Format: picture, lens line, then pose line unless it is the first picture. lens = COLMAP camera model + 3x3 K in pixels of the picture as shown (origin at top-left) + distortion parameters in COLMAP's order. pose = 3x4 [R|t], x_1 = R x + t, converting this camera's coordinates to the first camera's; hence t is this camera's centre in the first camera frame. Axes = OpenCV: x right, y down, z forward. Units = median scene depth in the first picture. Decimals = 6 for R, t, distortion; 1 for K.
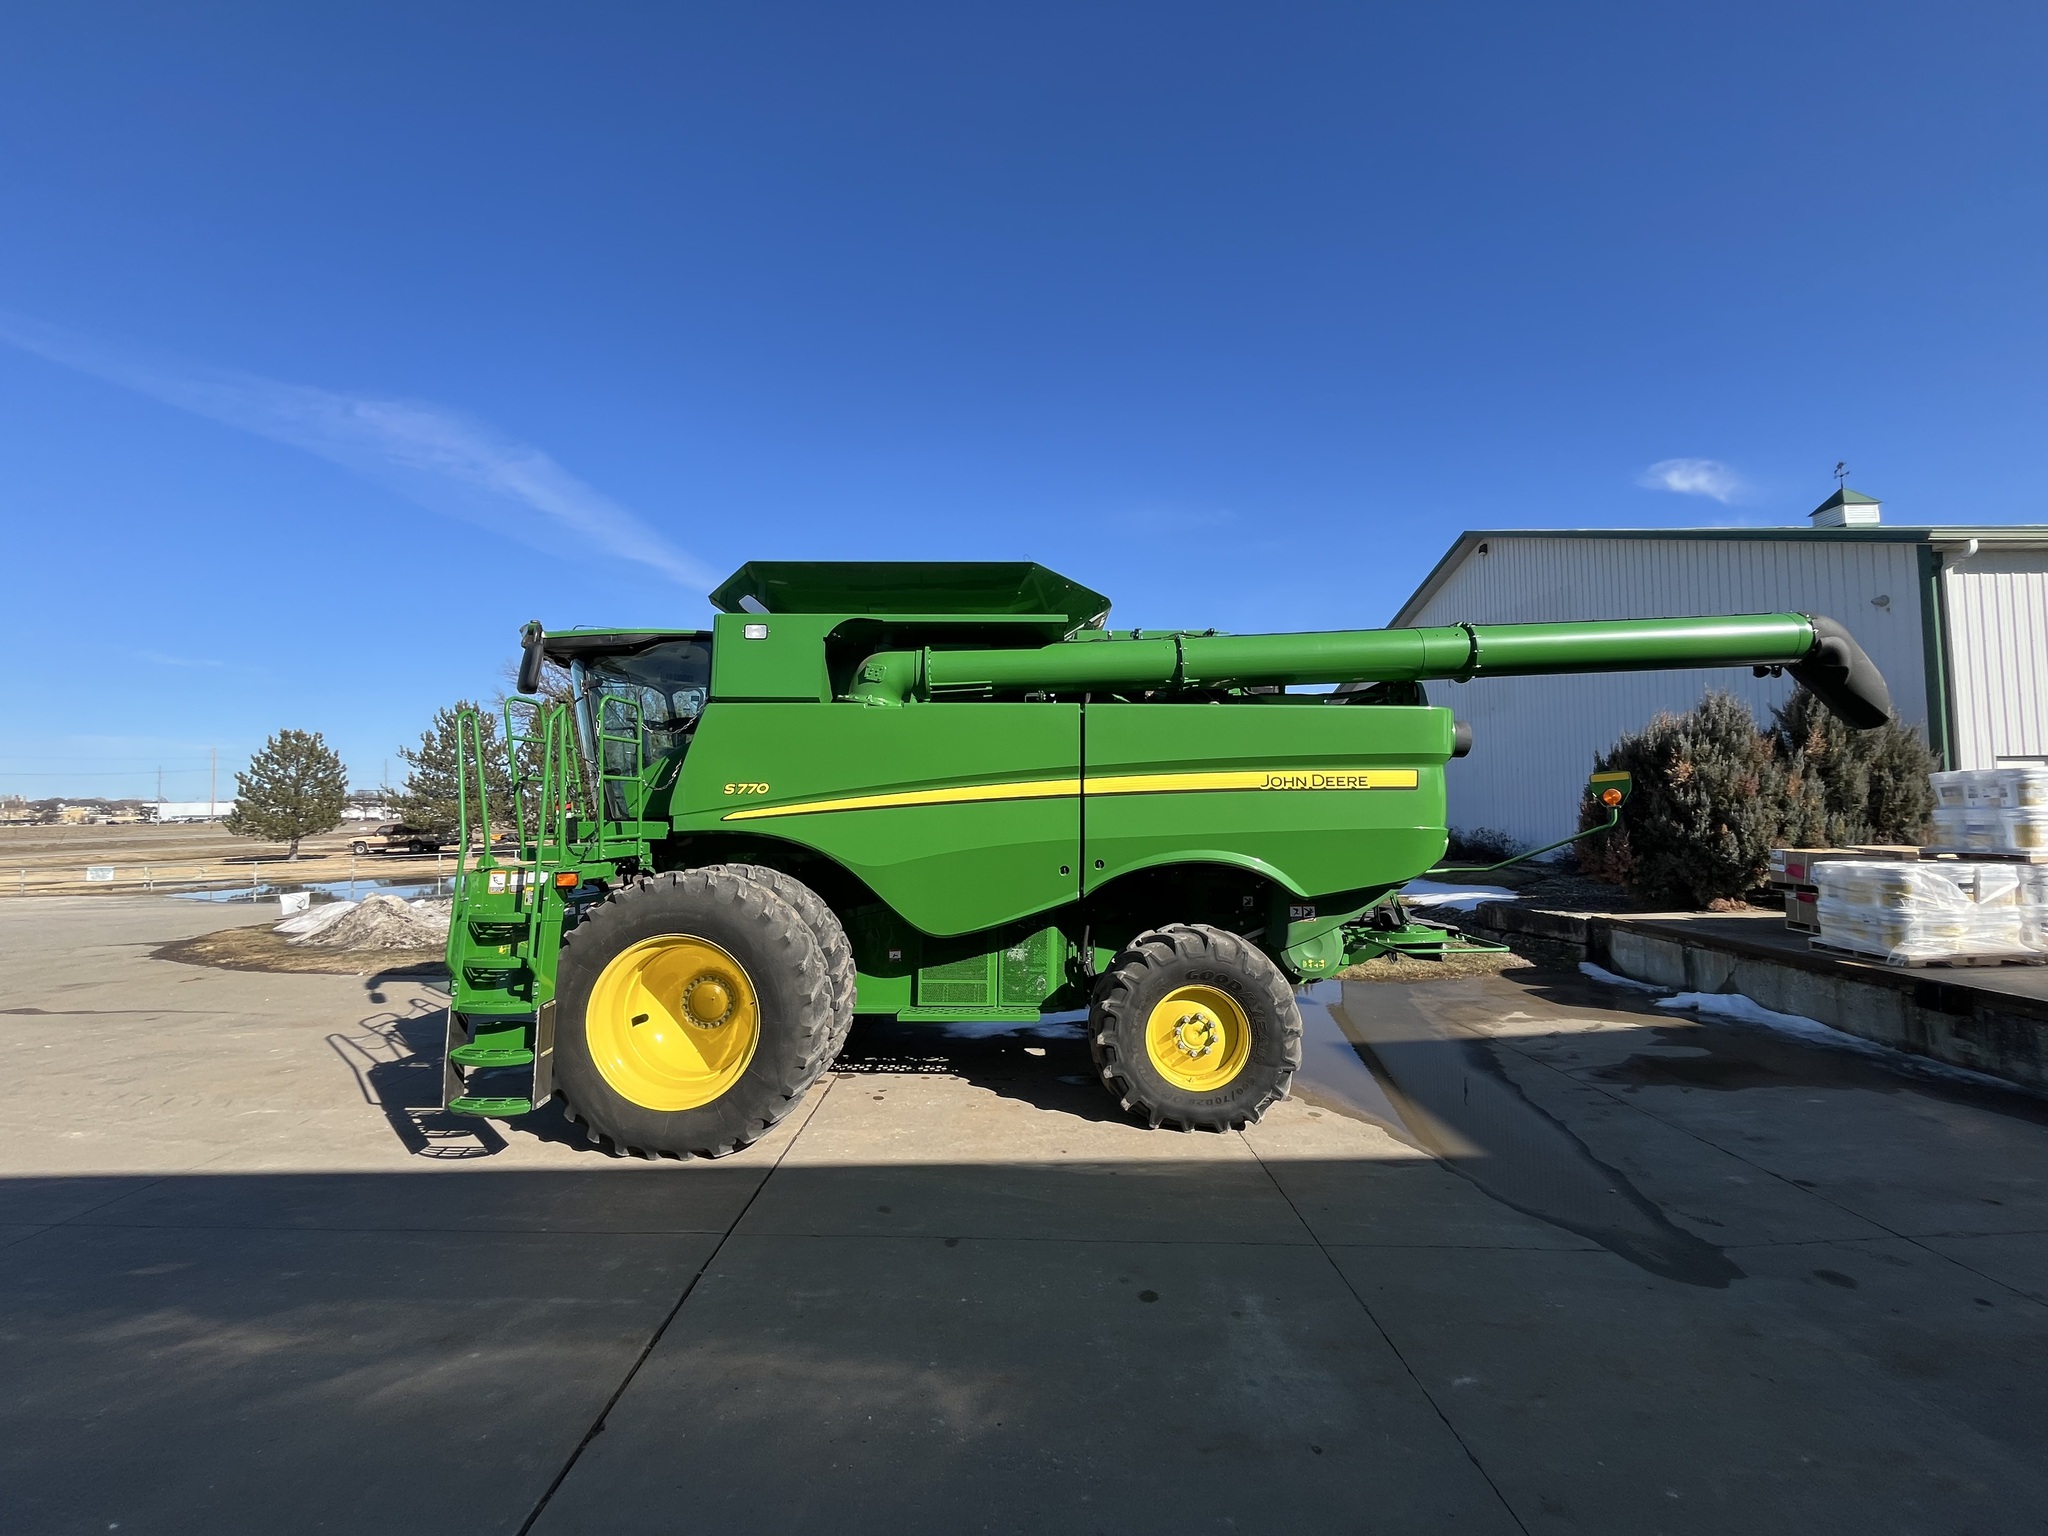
lens RADIAL K [[826.6, 0, 1023.4], [0, 826.6, 769.5], [0, 0, 1]] dist [-0.003239, -0.000293]
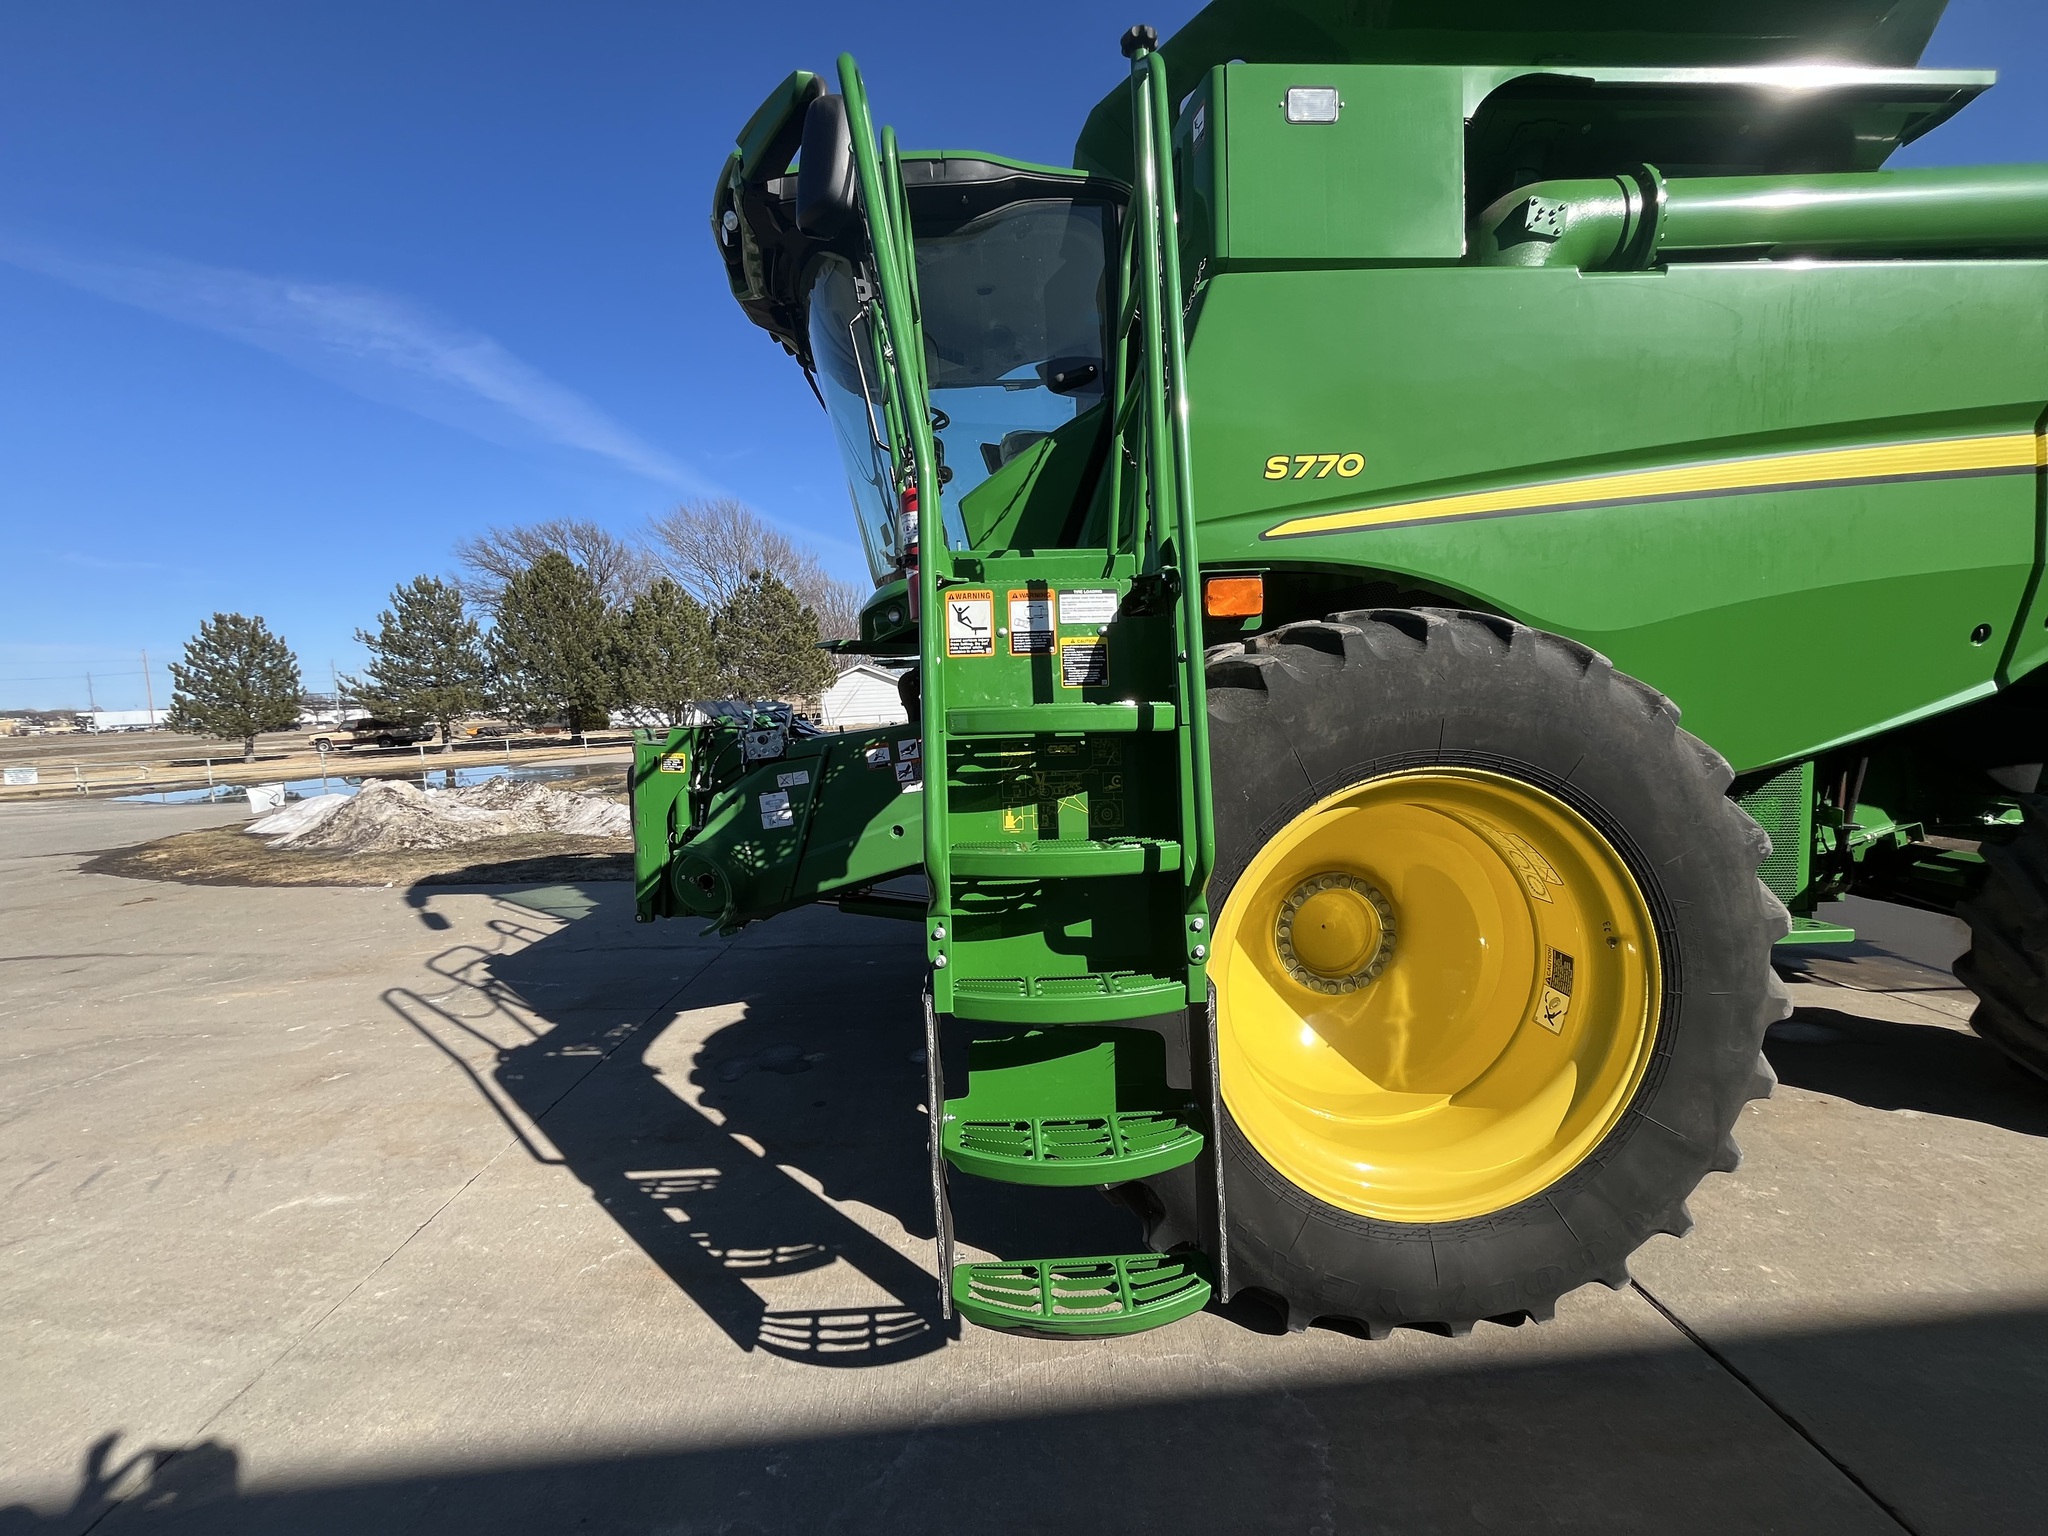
lens RADIAL K [[826.6, 0, 1025.5], [0, 826.6, 771.3], [0, 0, 1]] dist [-0.003239, -0.000293]
pose [[0.999047, -0.026790, 0.034447, -0.502418], [0.021810, 0.990250, 0.137582, 0.120053], [-0.037797, -0.136699, 0.989891, 0.528620]]
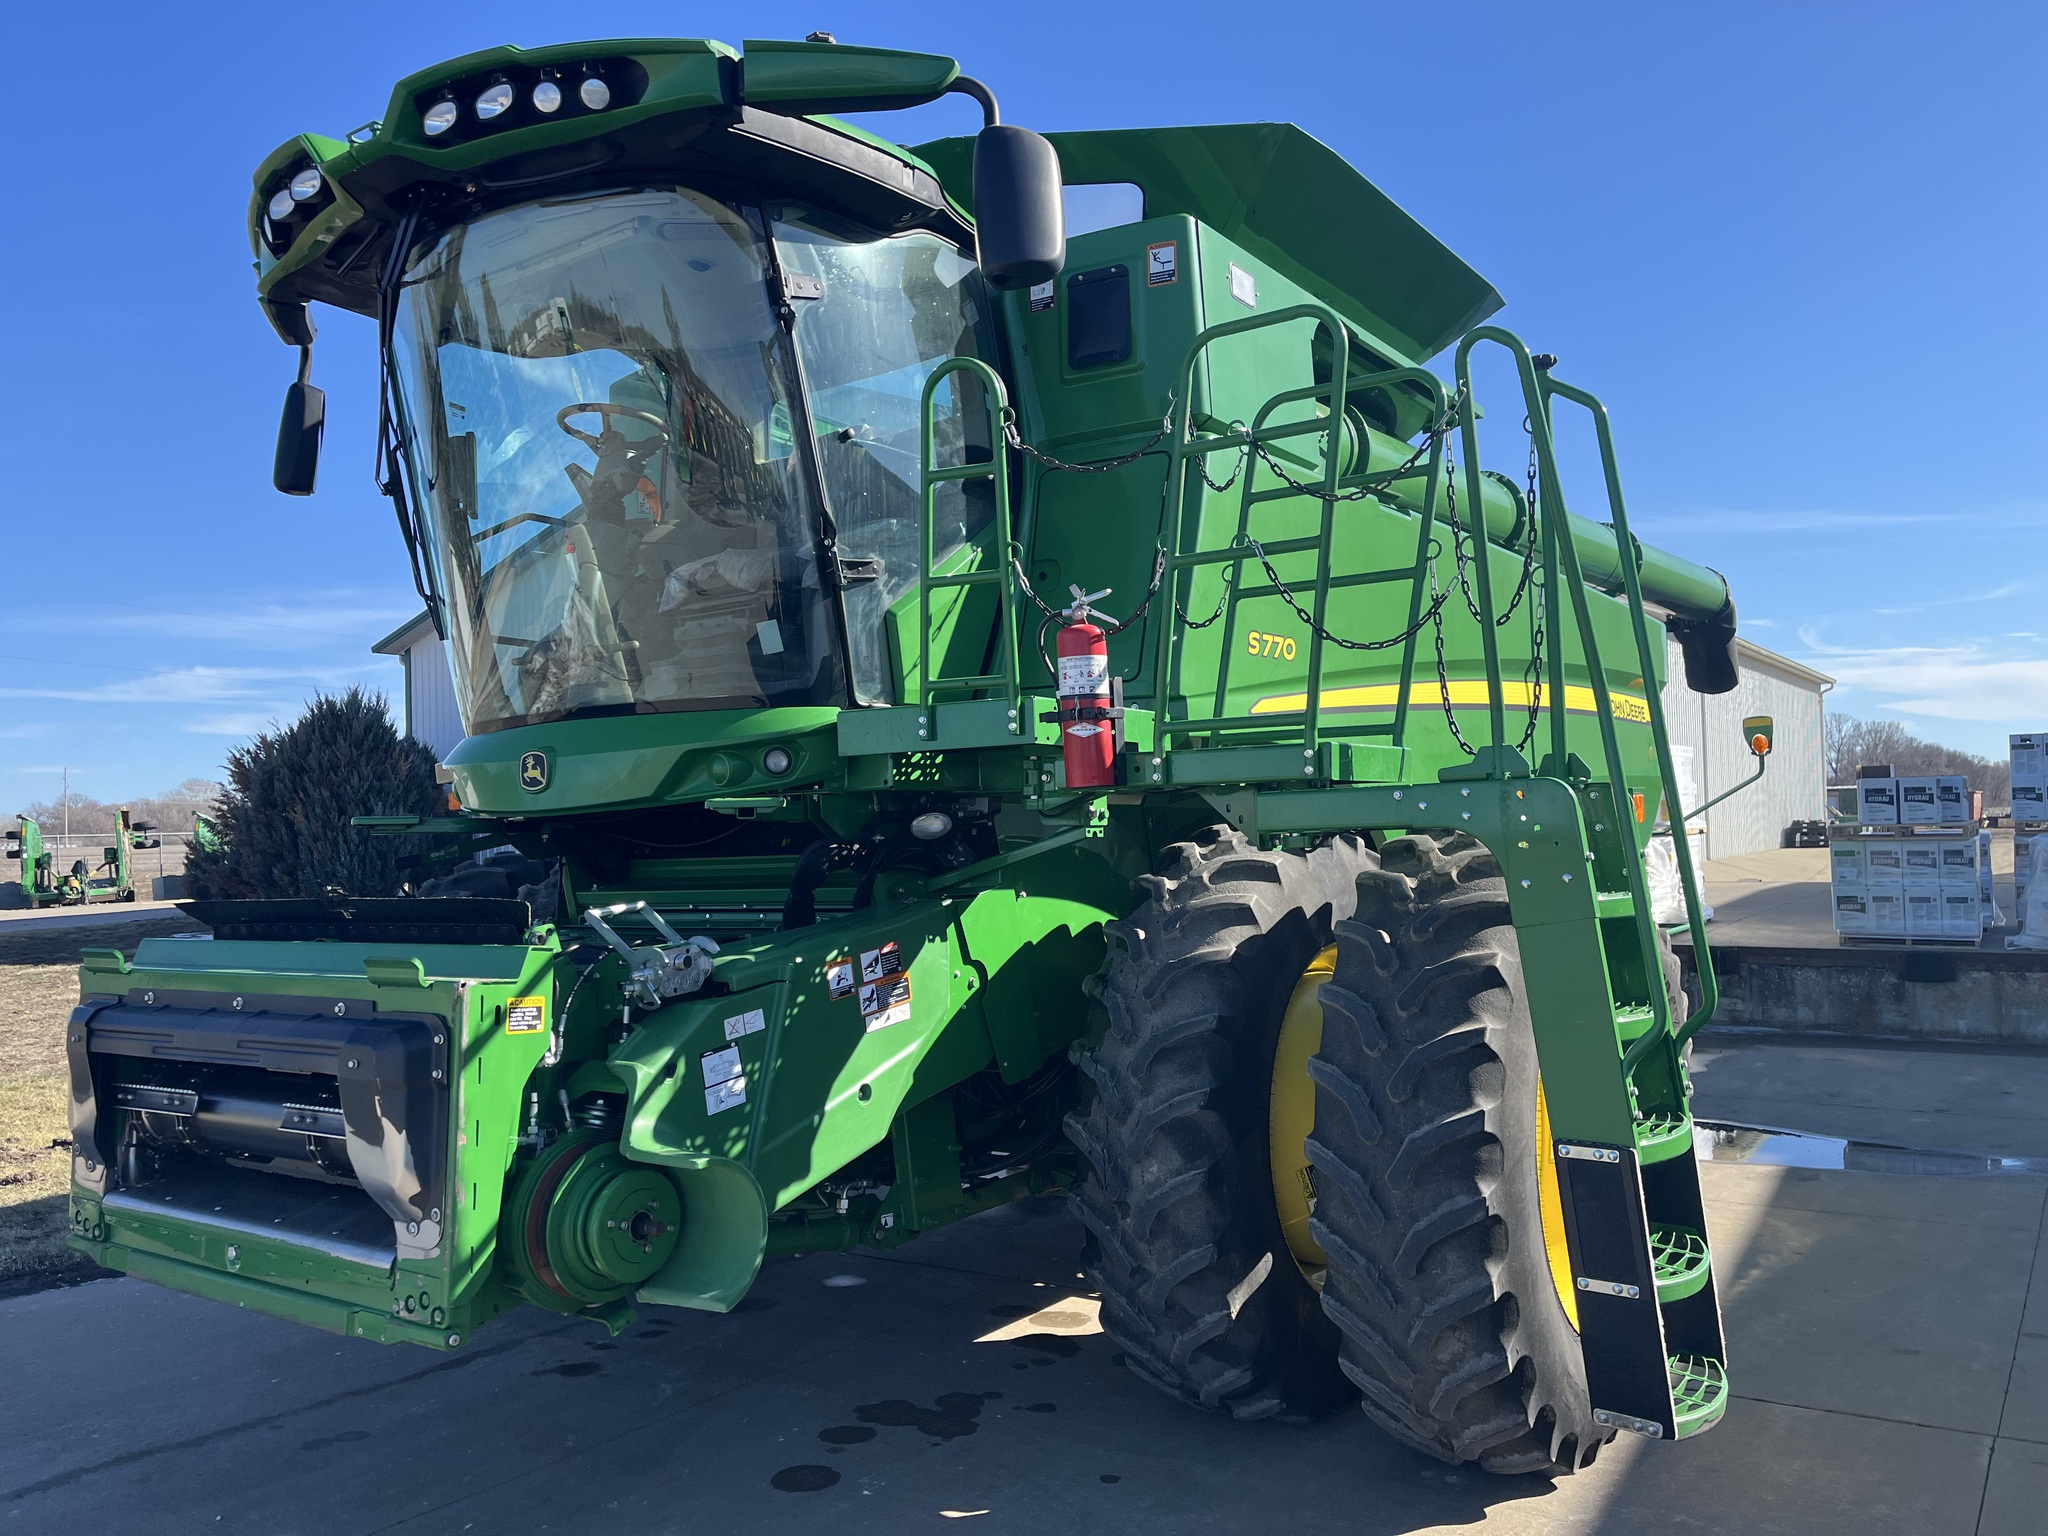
lens RADIAL K [[1577.3, 0, 1031.1], [0, 1577.3, 775.5], [0, 0, 1]] dist [0.026505, 0.001891]
pose [[0.573935, 0.025243, 0.818512, -1.063736], [-0.020099, 0.999658, -0.016737, 0.106447], [-0.818654, -0.006845, 0.574246, 0.613949]]
